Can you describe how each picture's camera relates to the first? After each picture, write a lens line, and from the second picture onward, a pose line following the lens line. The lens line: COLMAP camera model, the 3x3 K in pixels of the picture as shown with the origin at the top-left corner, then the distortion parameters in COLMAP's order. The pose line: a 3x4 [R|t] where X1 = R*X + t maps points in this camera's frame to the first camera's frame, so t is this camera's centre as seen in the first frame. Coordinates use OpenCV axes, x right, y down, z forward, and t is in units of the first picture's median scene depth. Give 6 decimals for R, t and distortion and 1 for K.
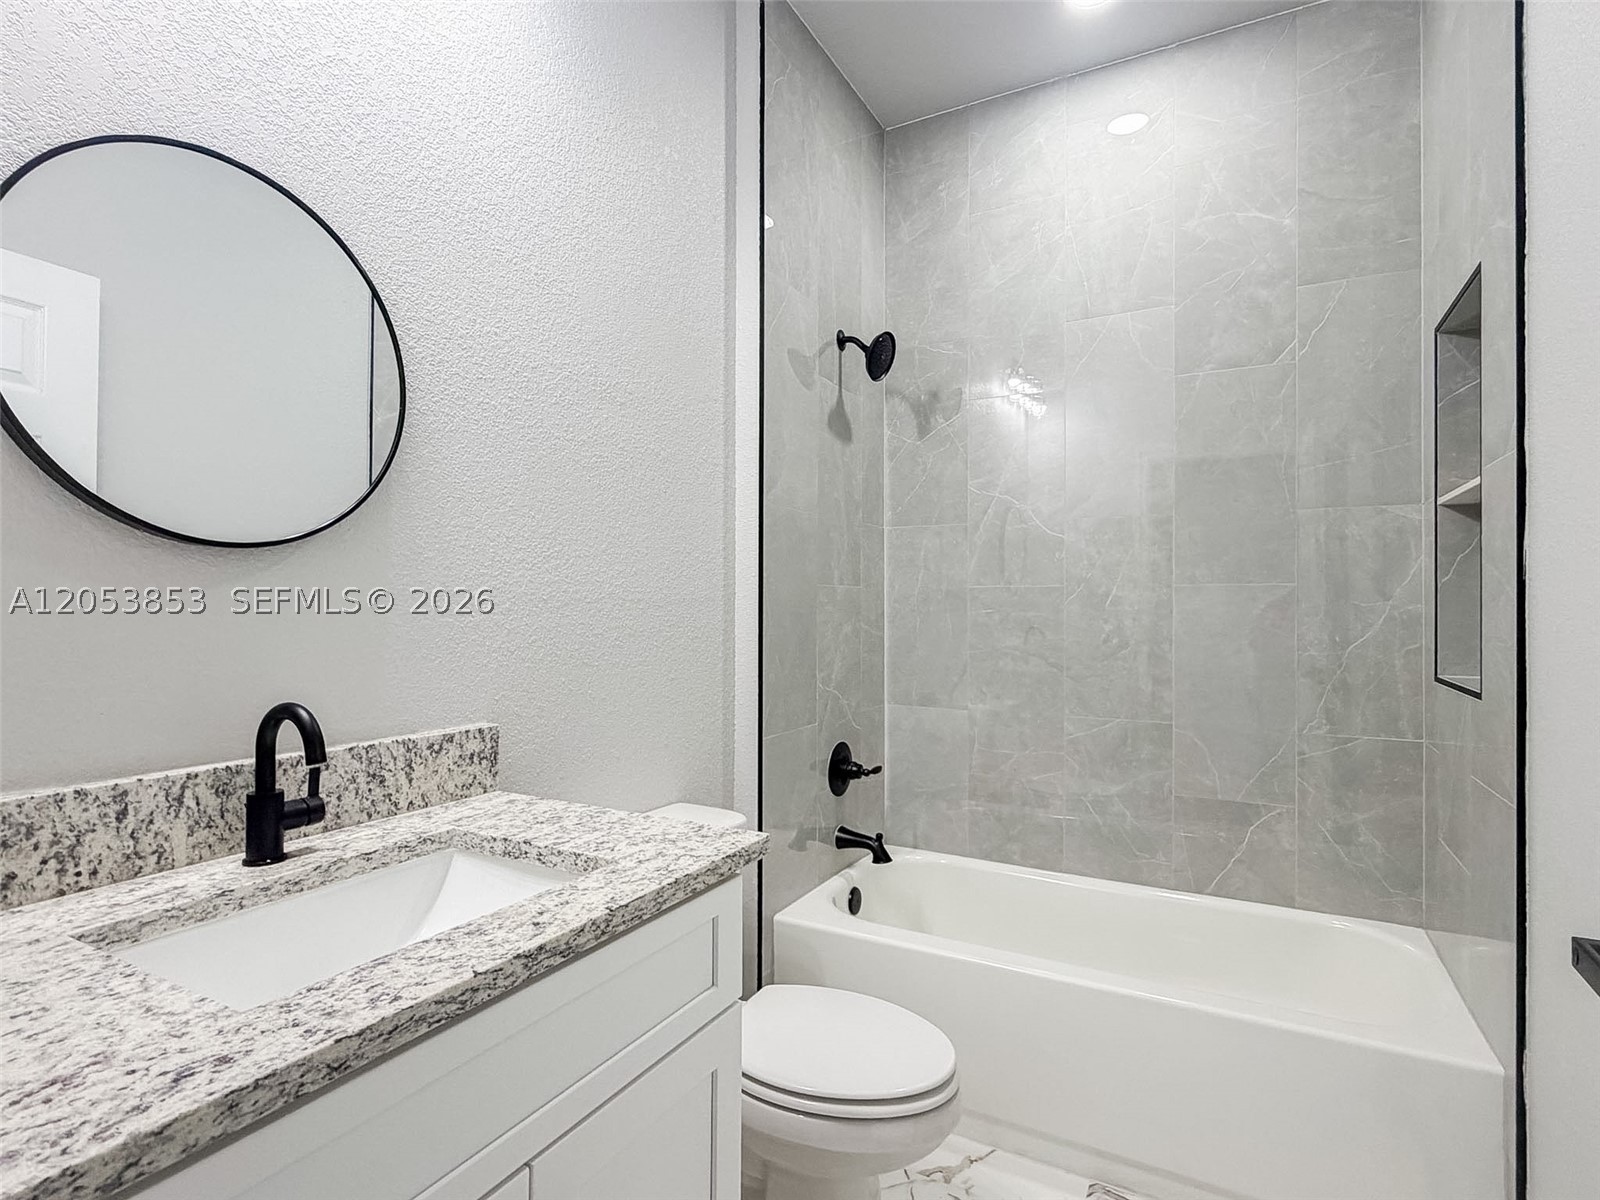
lens RADIAL K [[824.2, 0, 798.8], [0, 824.2, 599.1], [0, 0, 1]] dist [-0.001563, 0.000545]
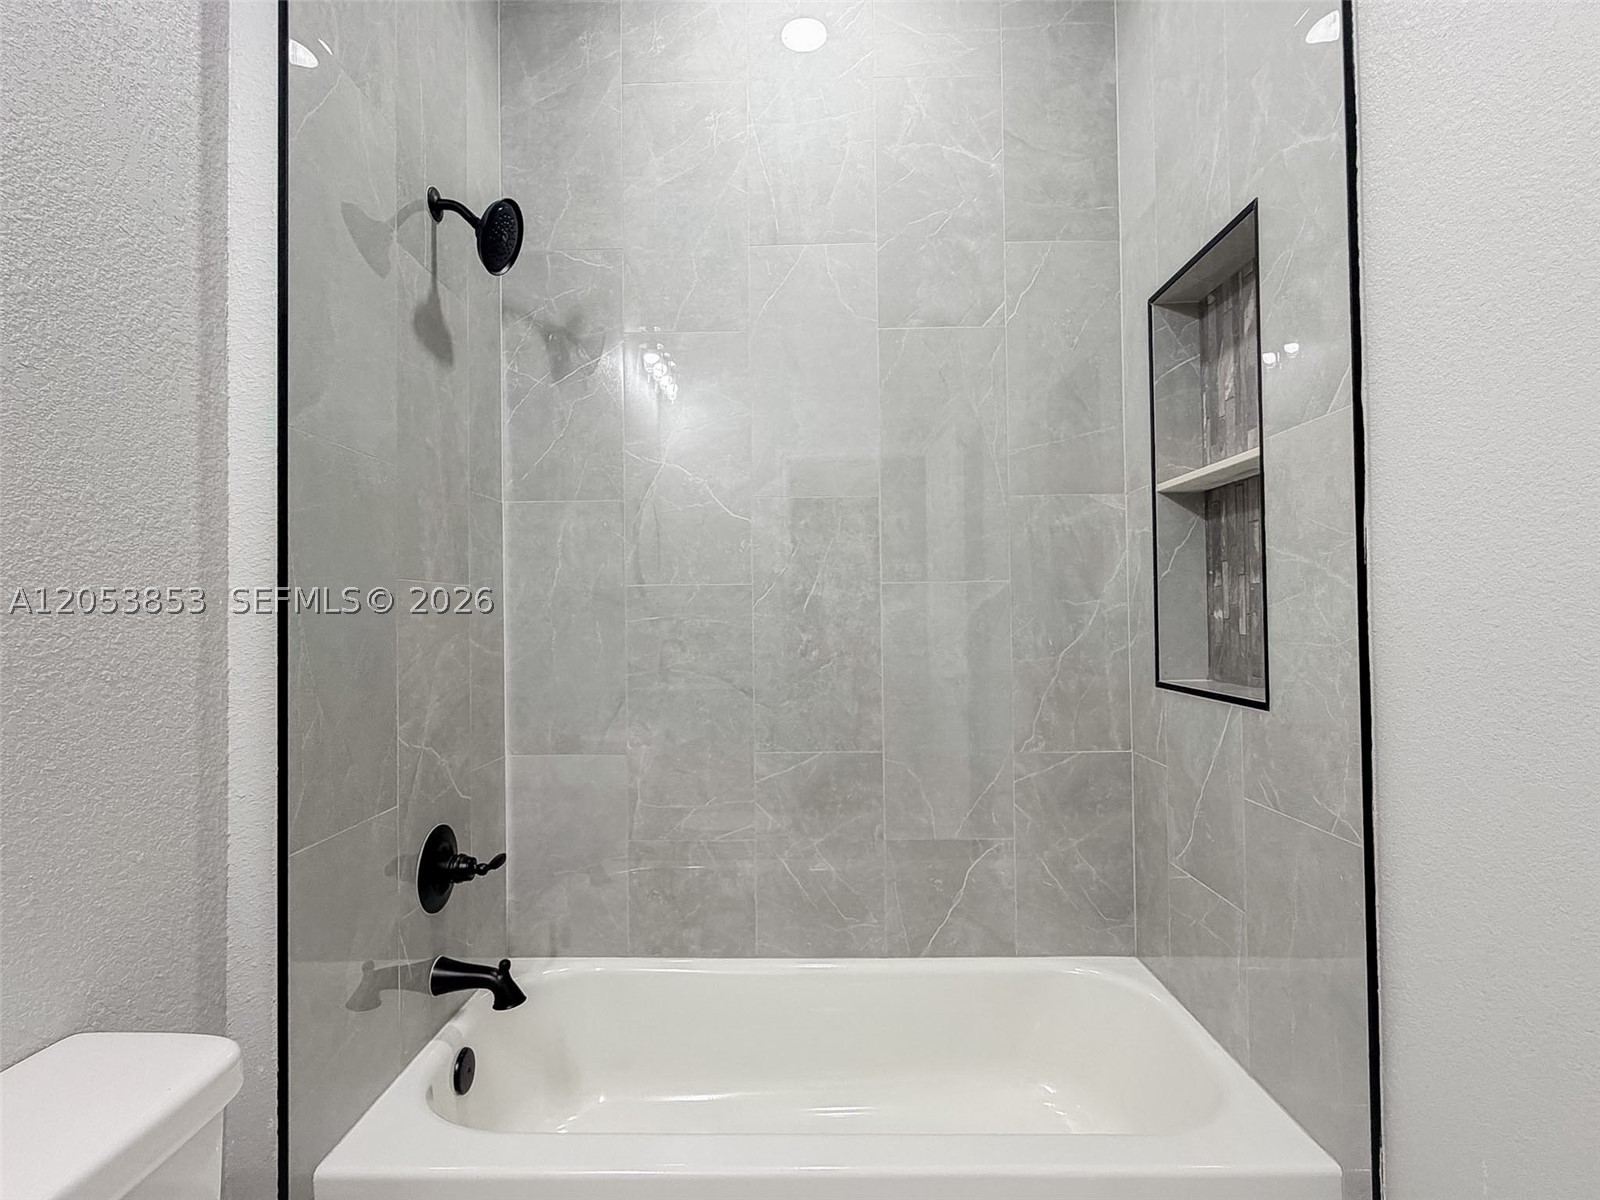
lens RADIAL K [[824.2, 0, 798.8], [0, 824.2, 599.1], [0, 0, 1]] dist [-0.001563, 0.000545]
pose [[0.887773, -0.005170, 0.460252, 0.005556], [0.011629, 0.999870, -0.011201, 0.007424], [-0.460134, 0.015296, 0.887718, 0.302587]]
